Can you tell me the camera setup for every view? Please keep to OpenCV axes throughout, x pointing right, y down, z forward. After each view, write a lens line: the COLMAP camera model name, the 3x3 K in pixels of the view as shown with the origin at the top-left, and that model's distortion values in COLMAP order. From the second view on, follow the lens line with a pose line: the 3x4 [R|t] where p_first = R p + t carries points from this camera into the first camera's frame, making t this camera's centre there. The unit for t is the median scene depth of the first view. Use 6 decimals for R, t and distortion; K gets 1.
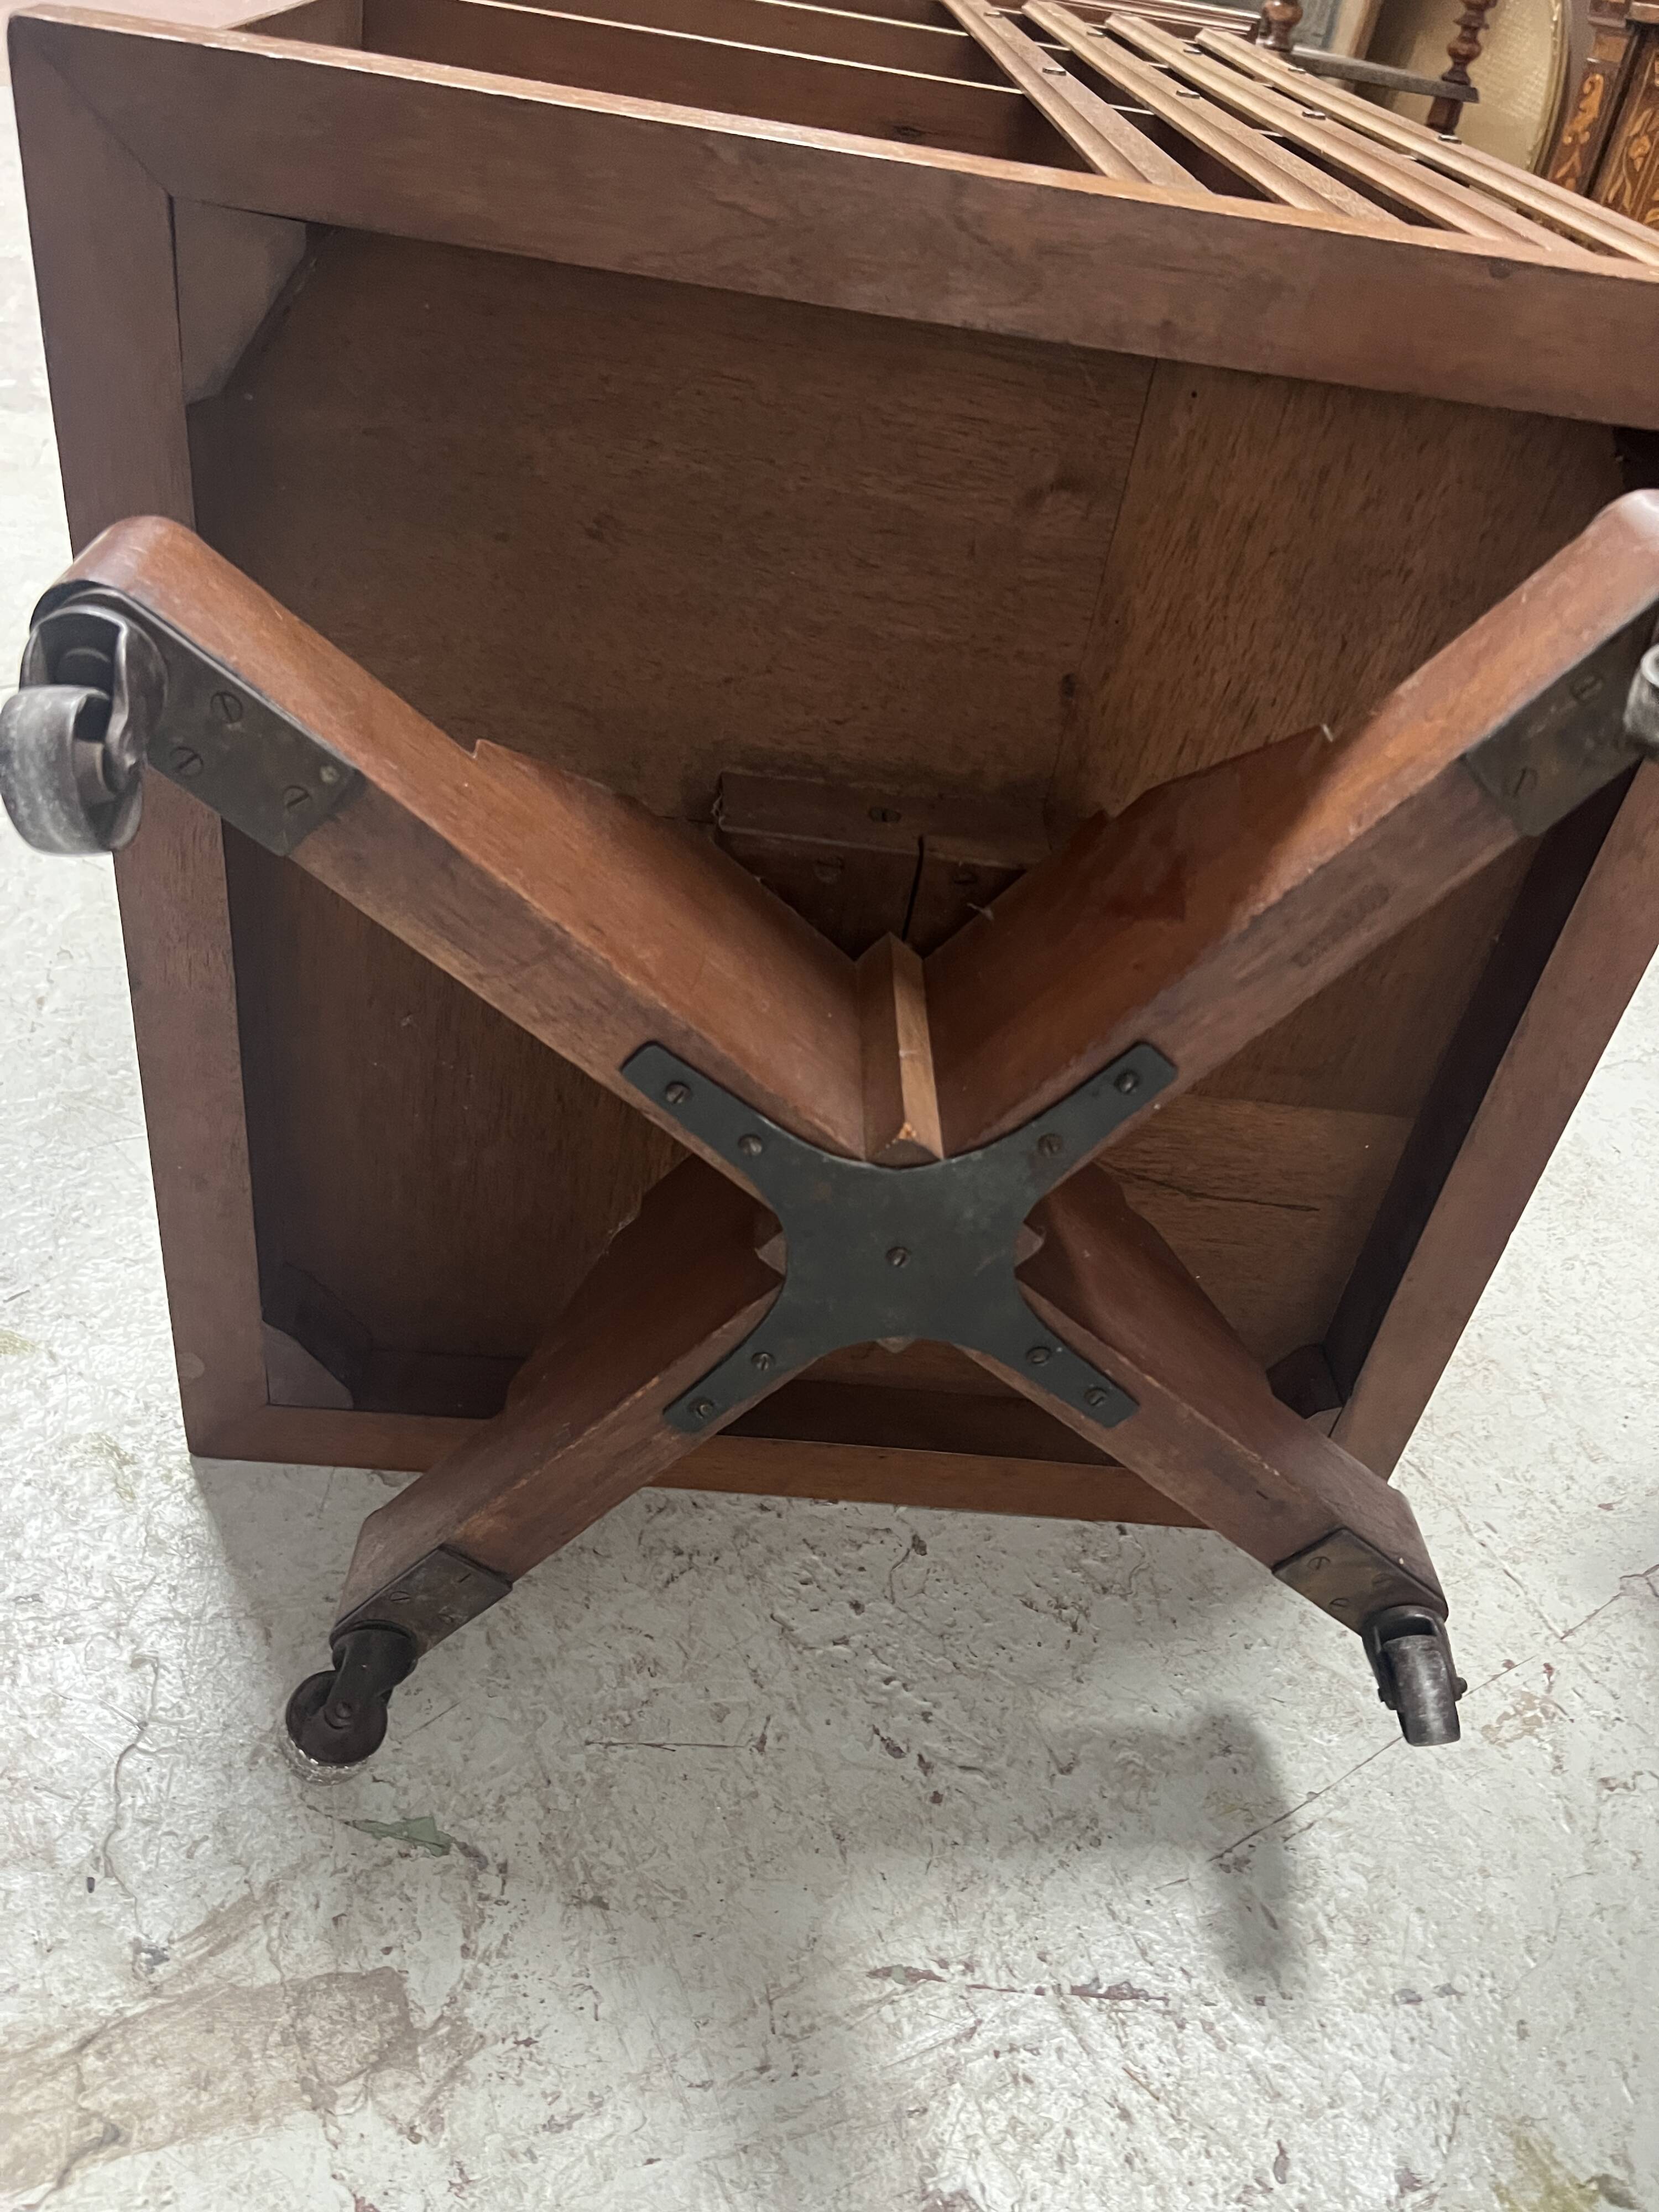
lens RADIAL K [[1662.0, 0, 832.5], [0, 1662.0, 1107.0], [0, 0, 1]] dist [0.051963, -0.065143]
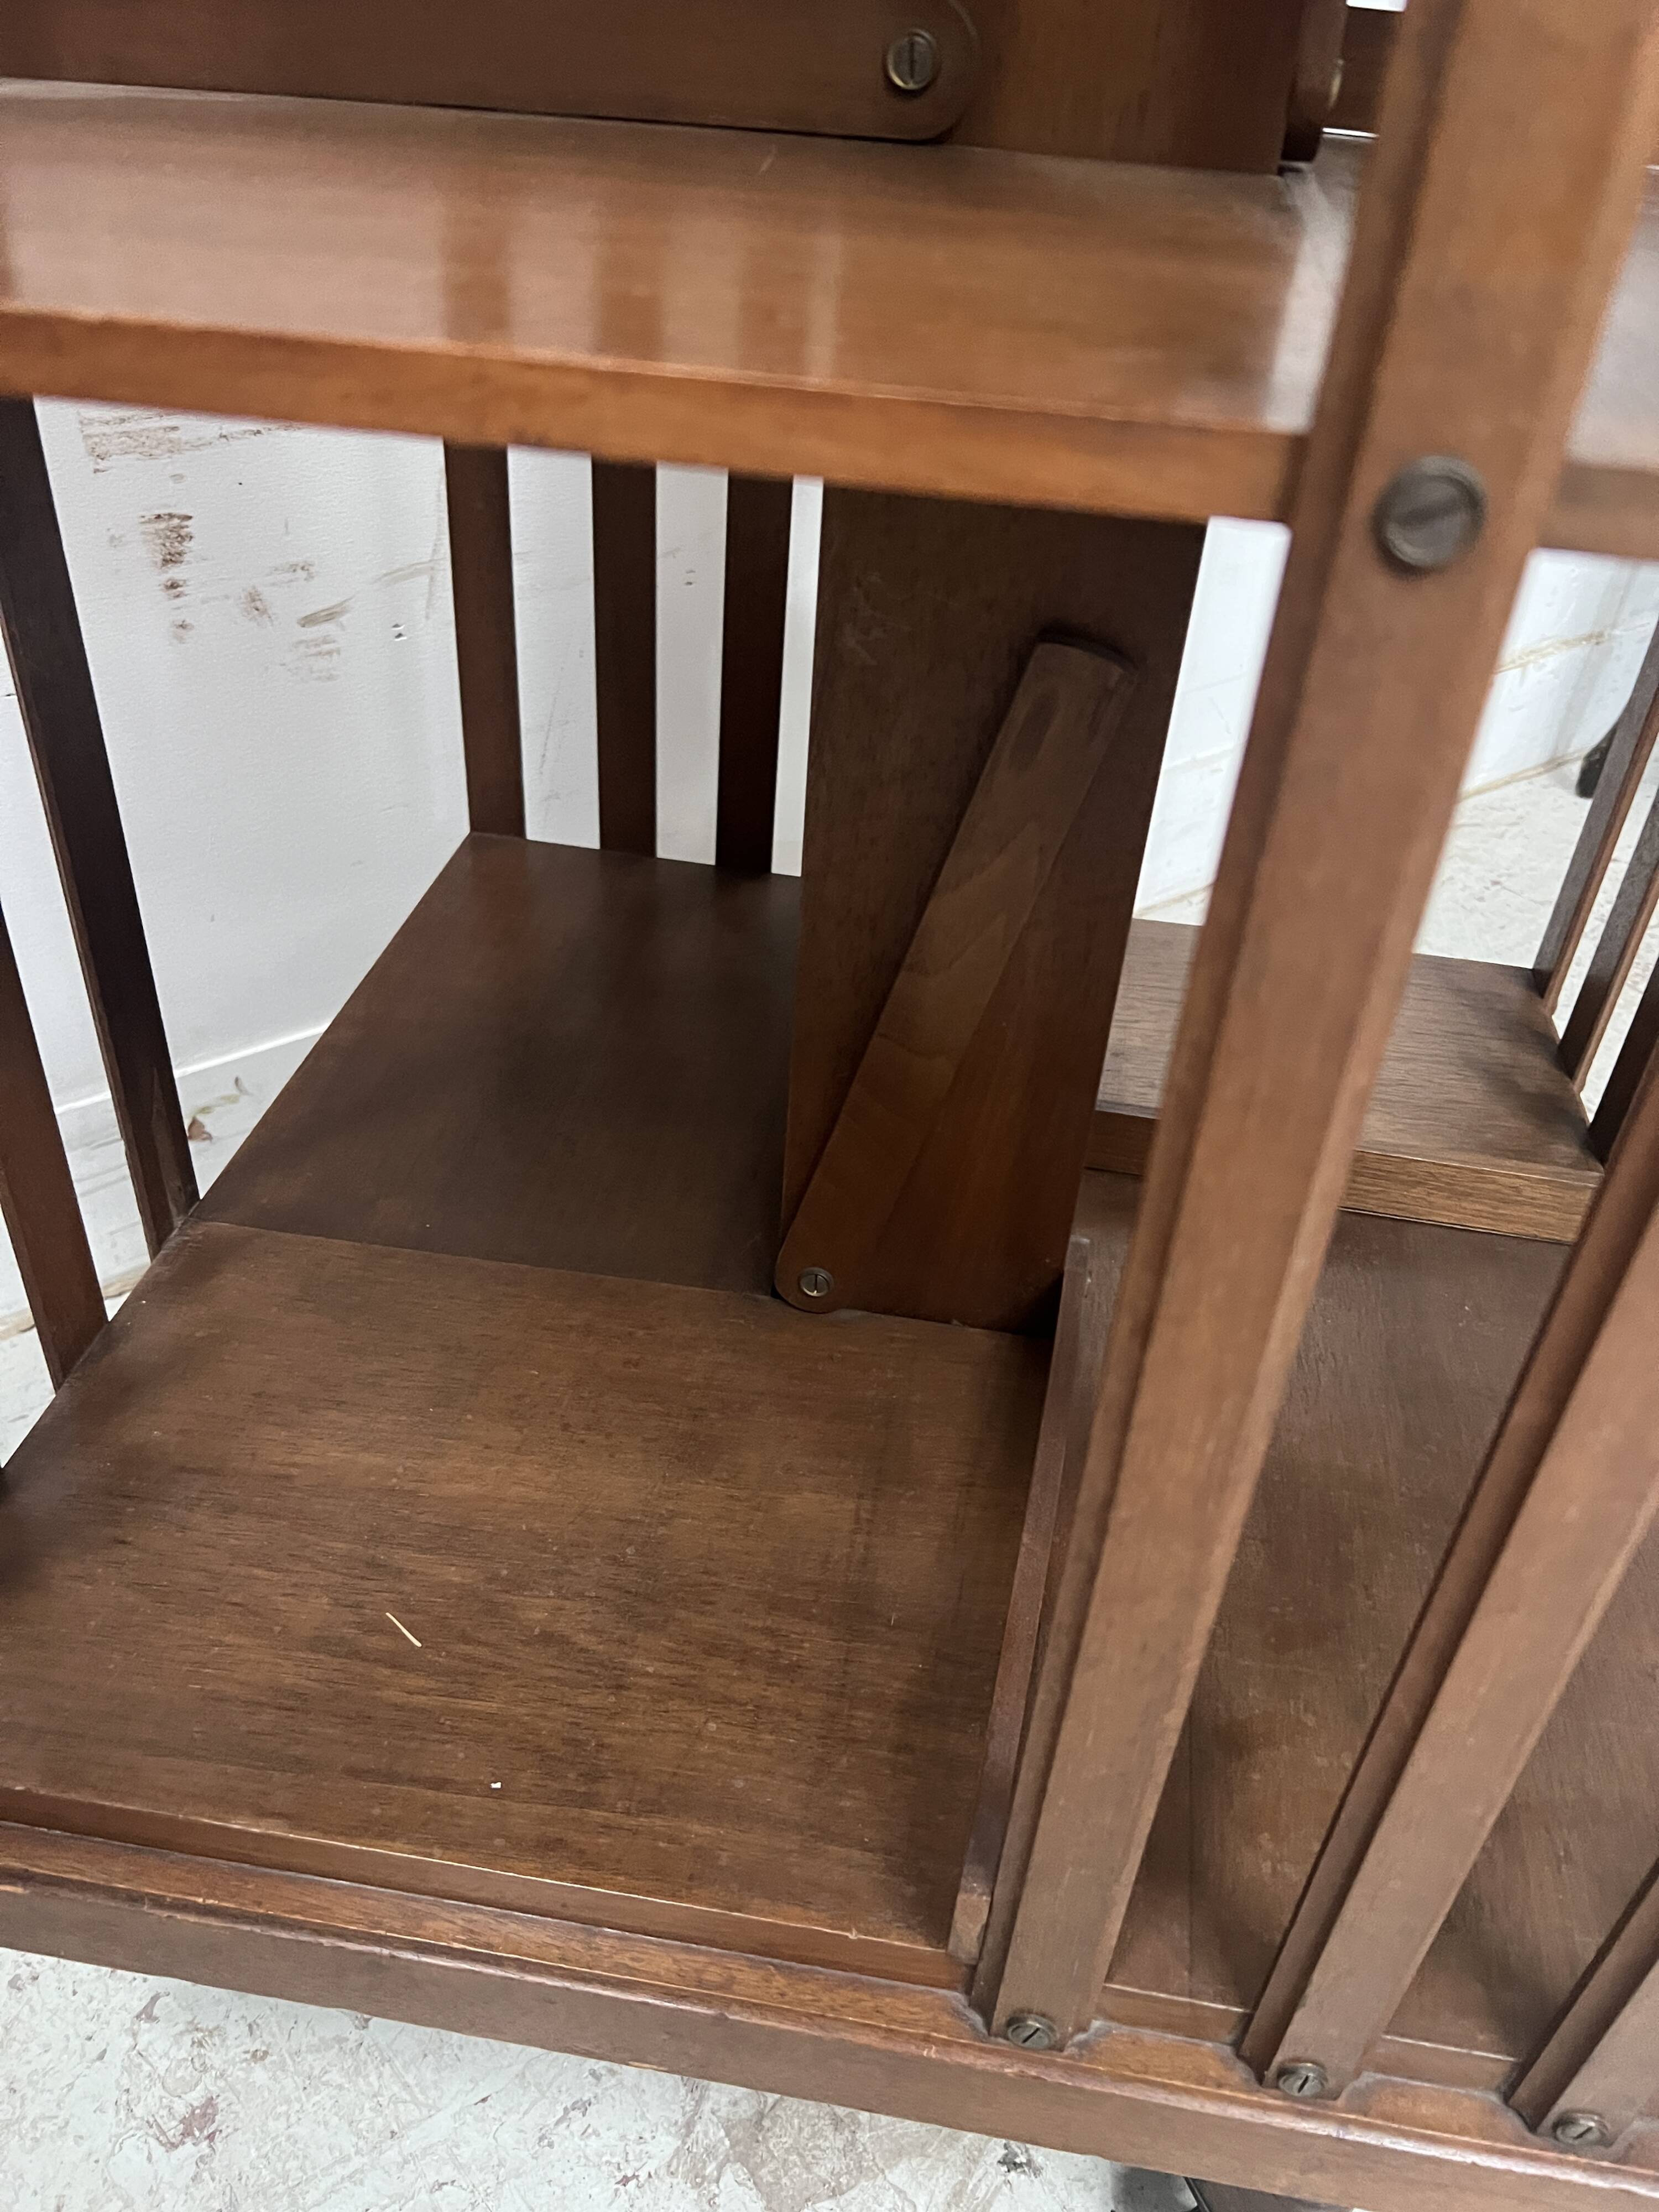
lens RADIAL K [[1662.0, 0, 832.7], [0, 1662.0, 1108.4], [0, 0, 1]] dist [0.051963, -0.065143]
pose [[-0.957126, -0.033304, -0.287750, 0.006905], [-0.283143, 0.317255, 0.905085, -0.563651], [0.061148, 0.947755, -0.313083, 0.707882]]
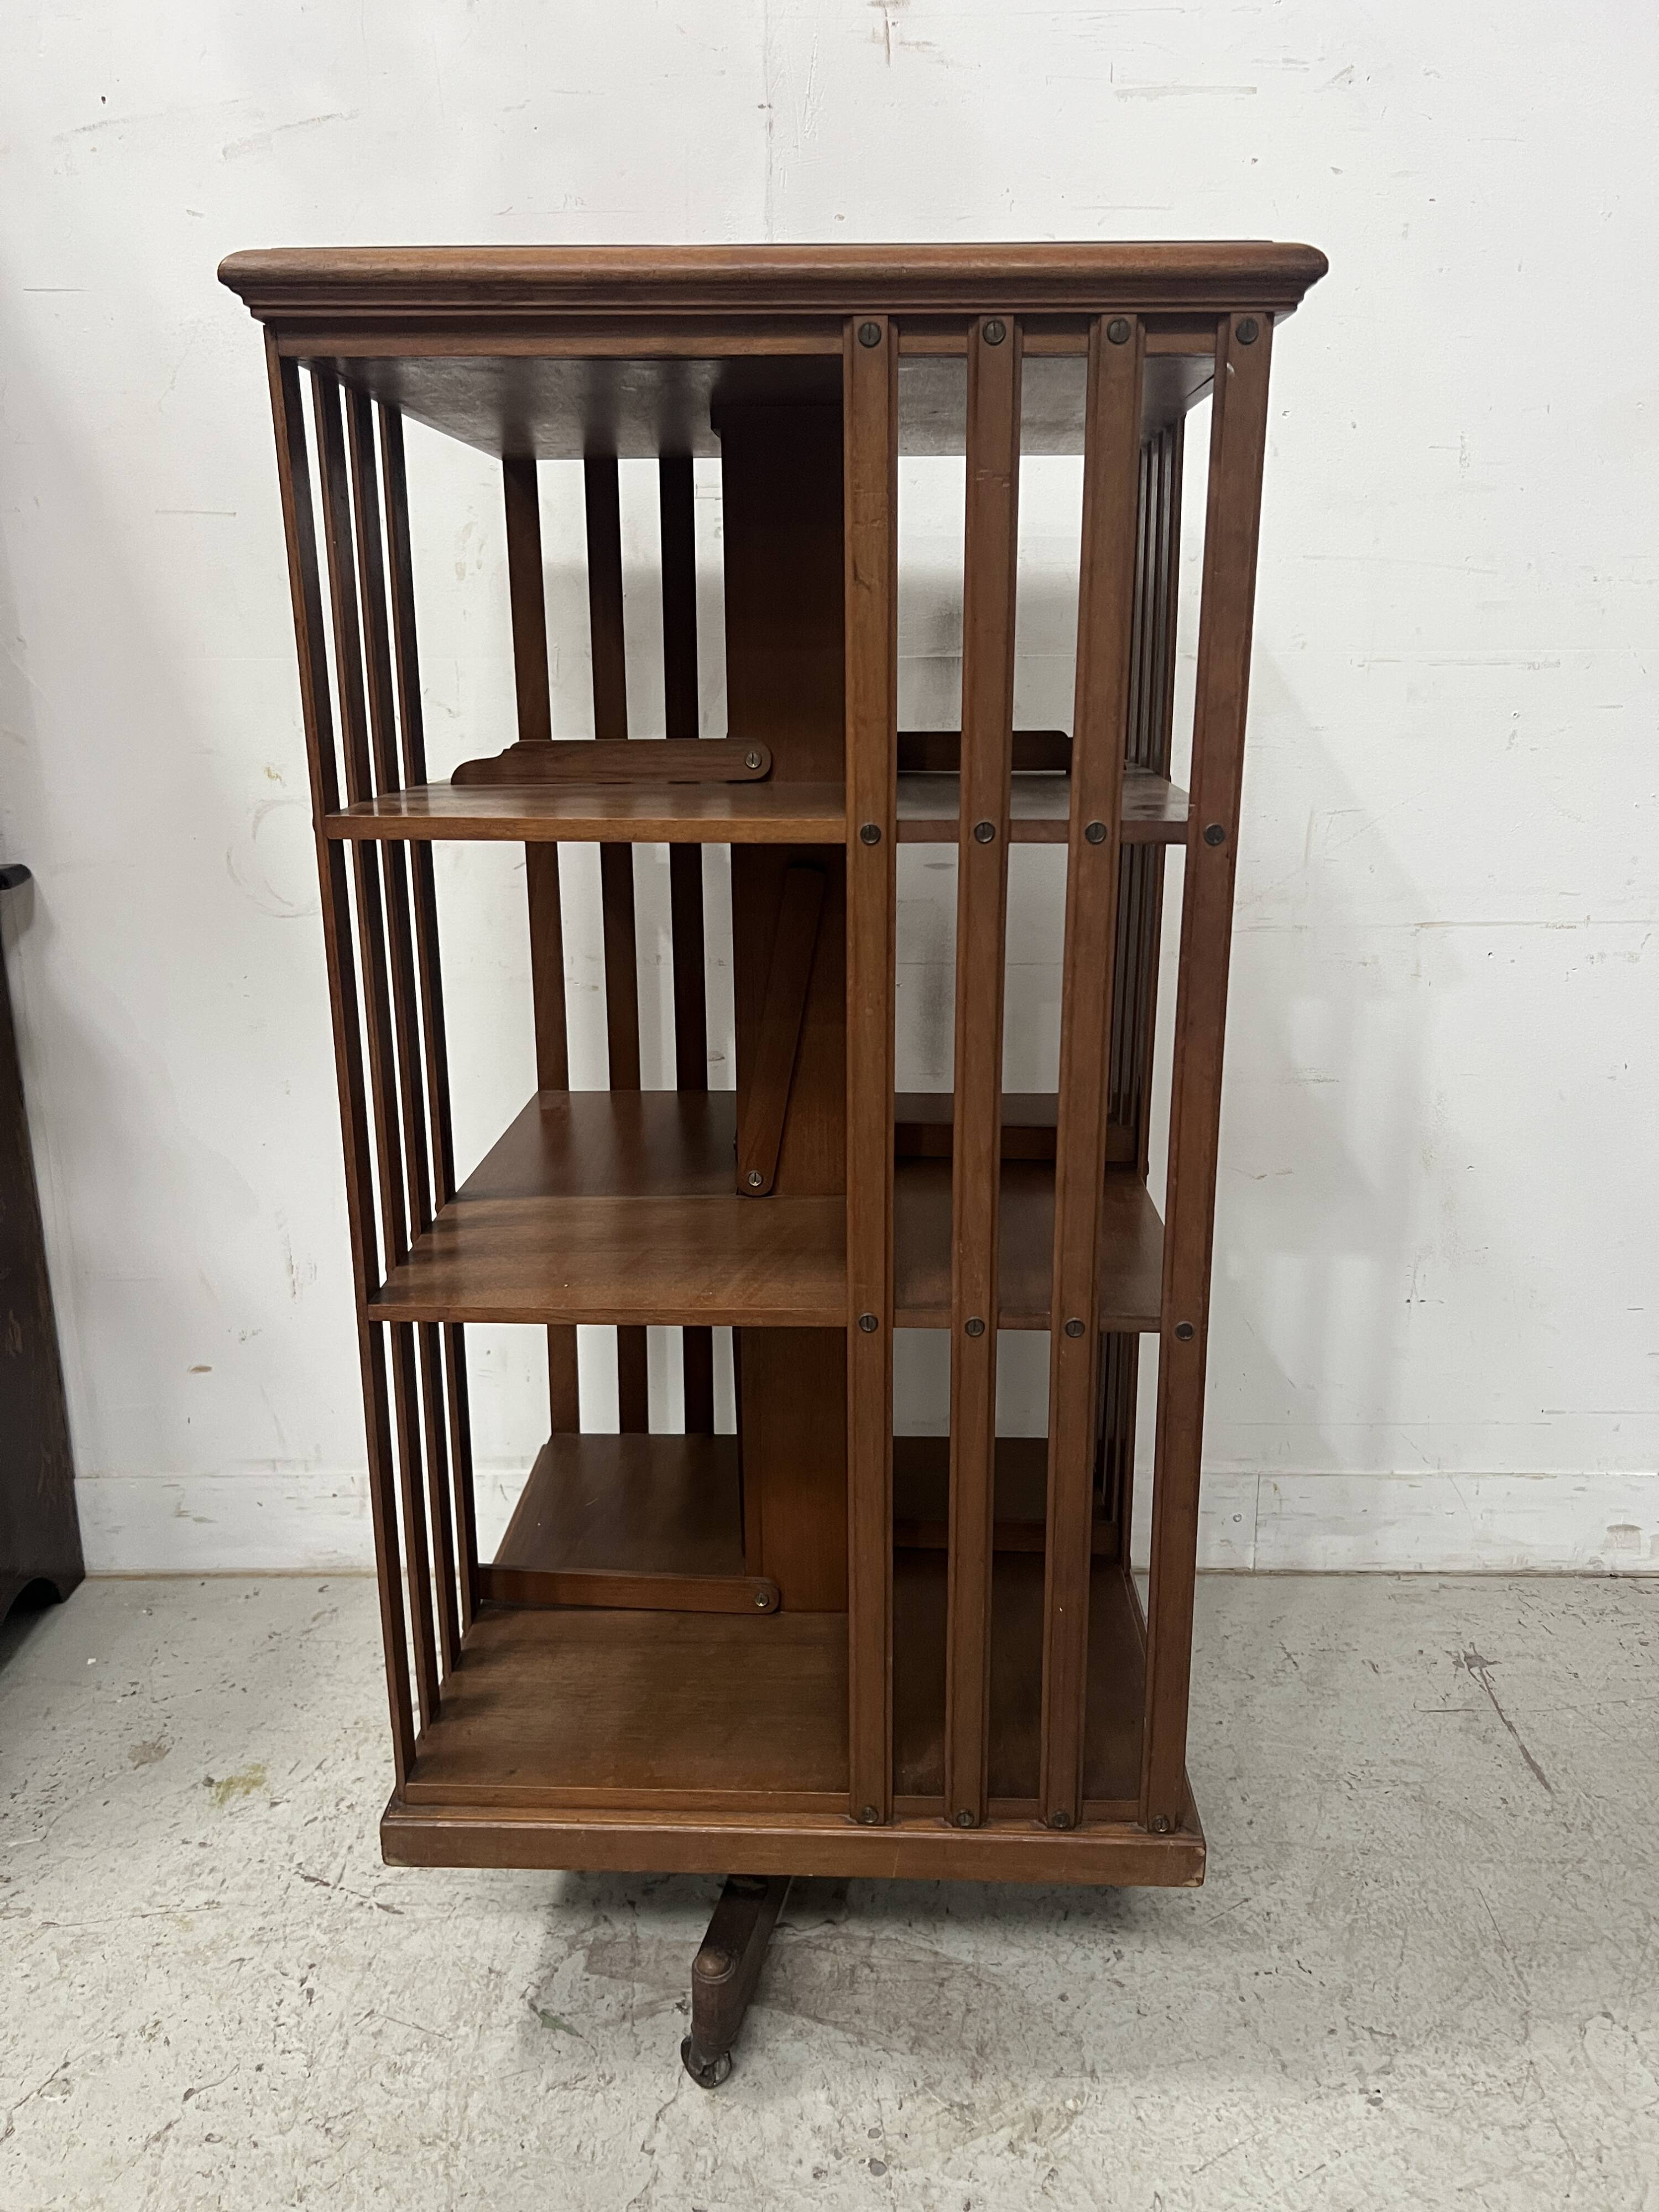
lens RADIAL K [[1662.0, 0, 823.1], [0, 1662.0, 1107.2], [0, 0, 1]] dist [0.051963, -0.065143]
pose [[-0.895865, -0.241623, 0.372887, -1.086027], [0.153250, 0.619695, 0.769735, -1.830431], [-0.417061, 0.746724, -0.518134, 1.171503]]
